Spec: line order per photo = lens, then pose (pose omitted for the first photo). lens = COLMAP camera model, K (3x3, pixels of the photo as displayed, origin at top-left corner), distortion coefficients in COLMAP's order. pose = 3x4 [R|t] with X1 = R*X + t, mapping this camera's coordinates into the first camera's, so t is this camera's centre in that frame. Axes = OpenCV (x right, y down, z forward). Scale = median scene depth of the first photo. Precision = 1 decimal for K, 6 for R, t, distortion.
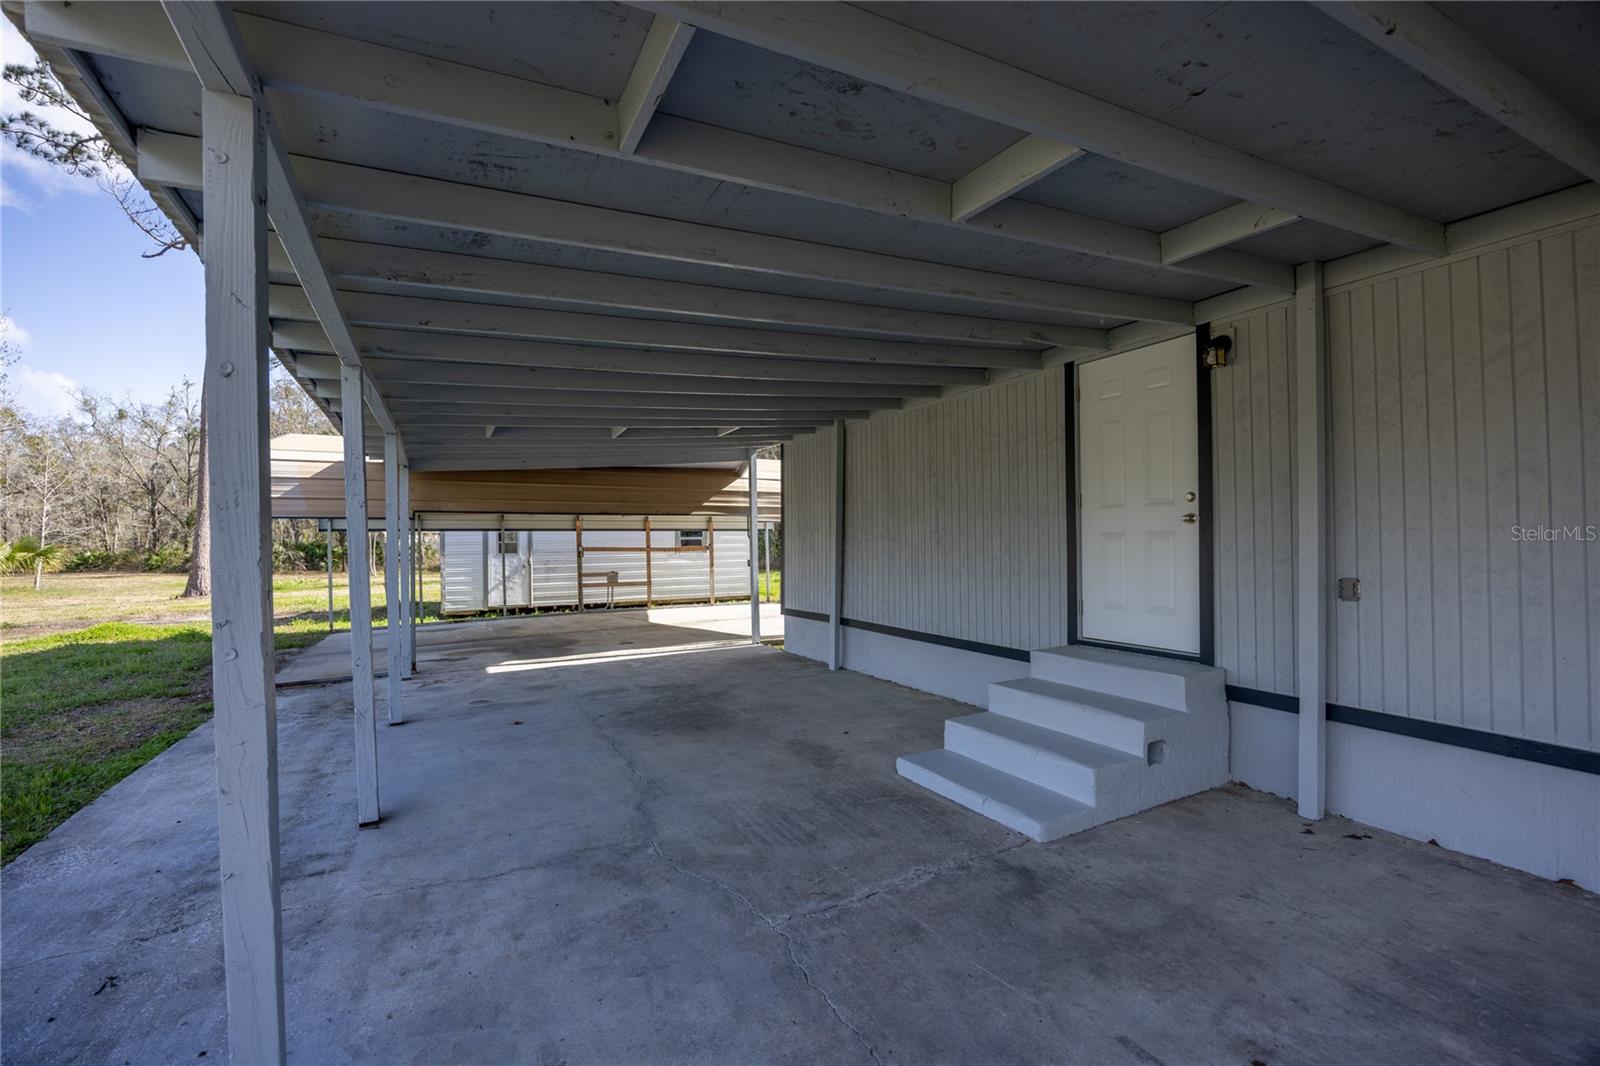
lens RADIAL K [[699.1, 0, 797.1], [0, 699.1, 542.6], [0, 0, 1]] dist [-0.013773, -0.000900]
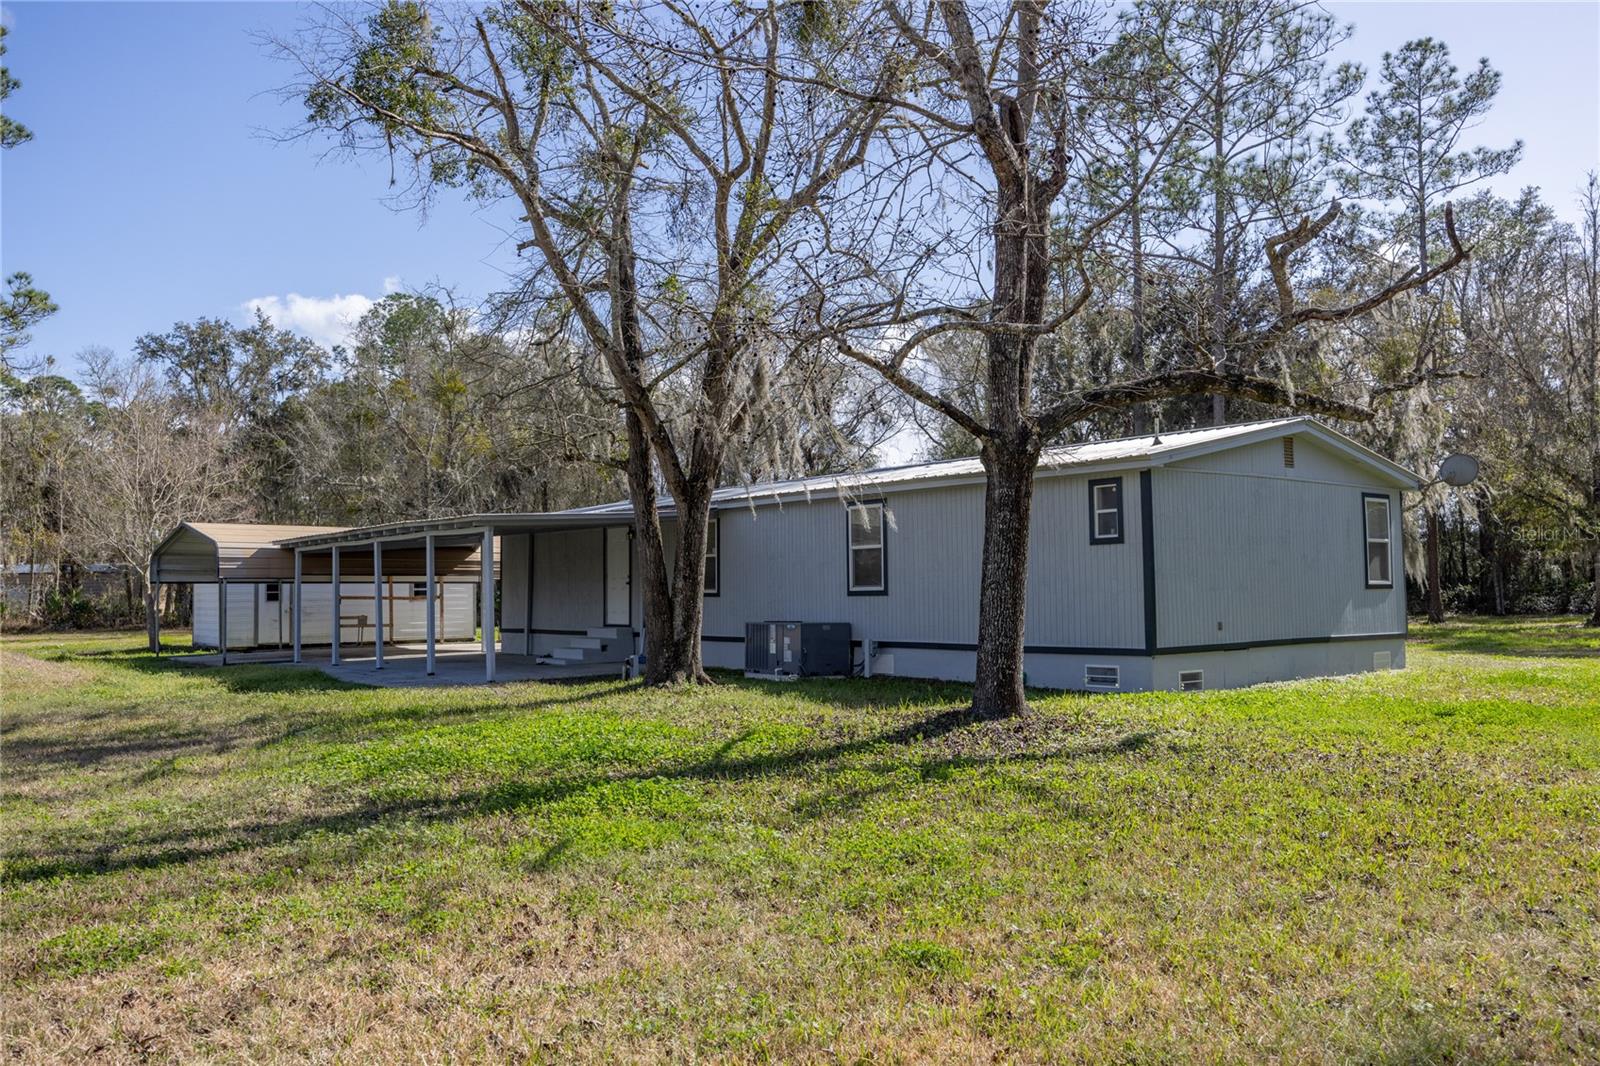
lens RADIAL K [[1241.7, 0, 798.6], [0, 1241.7, 532.5], [0, 0, 1]] dist [0.008486, 0.001718]
pose [[0.978019, 0.013921, 0.208051, 0.037814], [-0.002671, 0.998524, -0.054253, 0.011518], [-0.208499, 0.052504, 0.976612, -1.408284]]
